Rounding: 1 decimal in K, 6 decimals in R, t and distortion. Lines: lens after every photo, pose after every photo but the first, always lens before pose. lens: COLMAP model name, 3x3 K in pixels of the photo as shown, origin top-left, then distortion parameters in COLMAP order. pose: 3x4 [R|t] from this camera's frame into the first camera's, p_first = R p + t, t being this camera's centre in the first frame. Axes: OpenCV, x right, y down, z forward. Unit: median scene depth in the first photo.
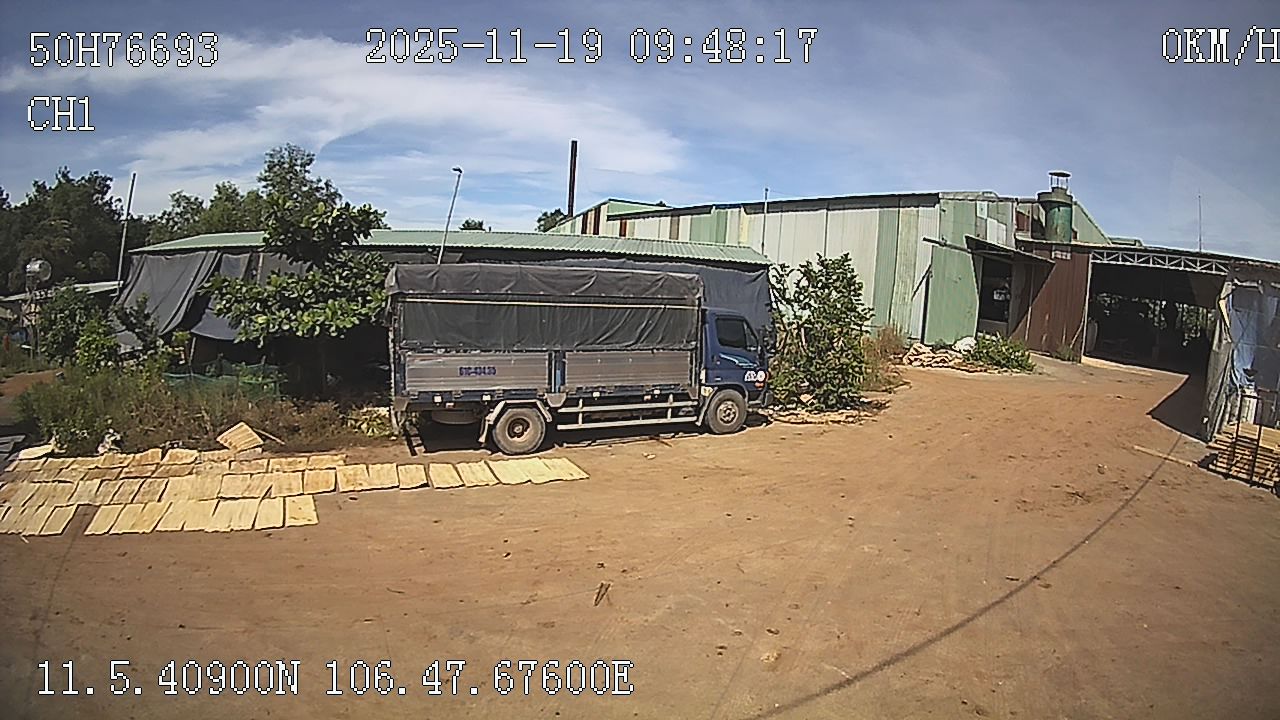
lens RADIAL K [[638.7, 0, 642.8], [0, 638.7, 362.0], [0, 0, 1]] dist [-0.317104, 0.088192]
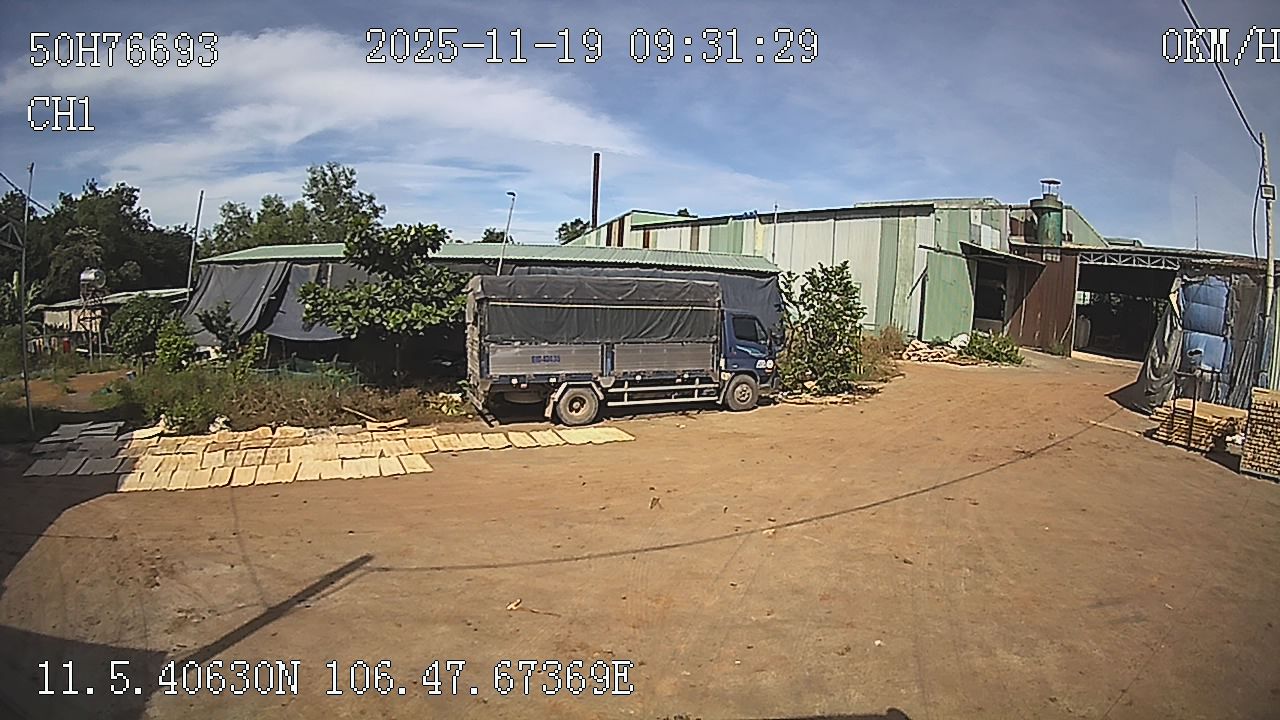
lens RADIAL K [[645.8, 0, 640.0], [0, 645.8, 360.0], [0, 0, 1]] dist [-0.332214, 0.103624]
pose [[0.999373, -0.008938, -0.034251, -0.018989], [0.008474, 0.999871, -0.013666, 0.024542], [0.034369, 0.013367, 0.999320, -0.204881]]
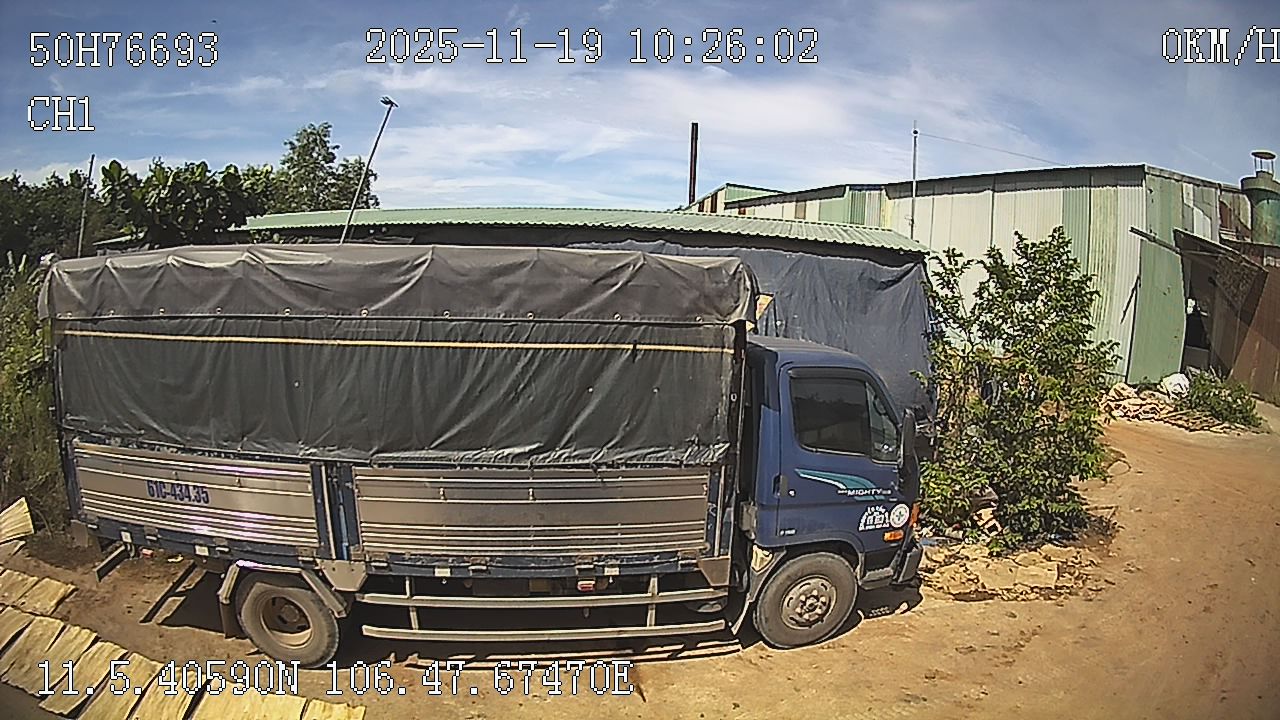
lens RADIAL K [[630.4, 0, 634.3], [0, 630.4, 362.7], [0, 0, 1]] dist [-0.309613, 0.083024]
pose [[0.969361, 0.032242, -0.243516, 0.091827], [-0.031838, 0.999477, 0.005598, -0.061291], [0.243569, 0.002327, 0.969881, 0.502140]]
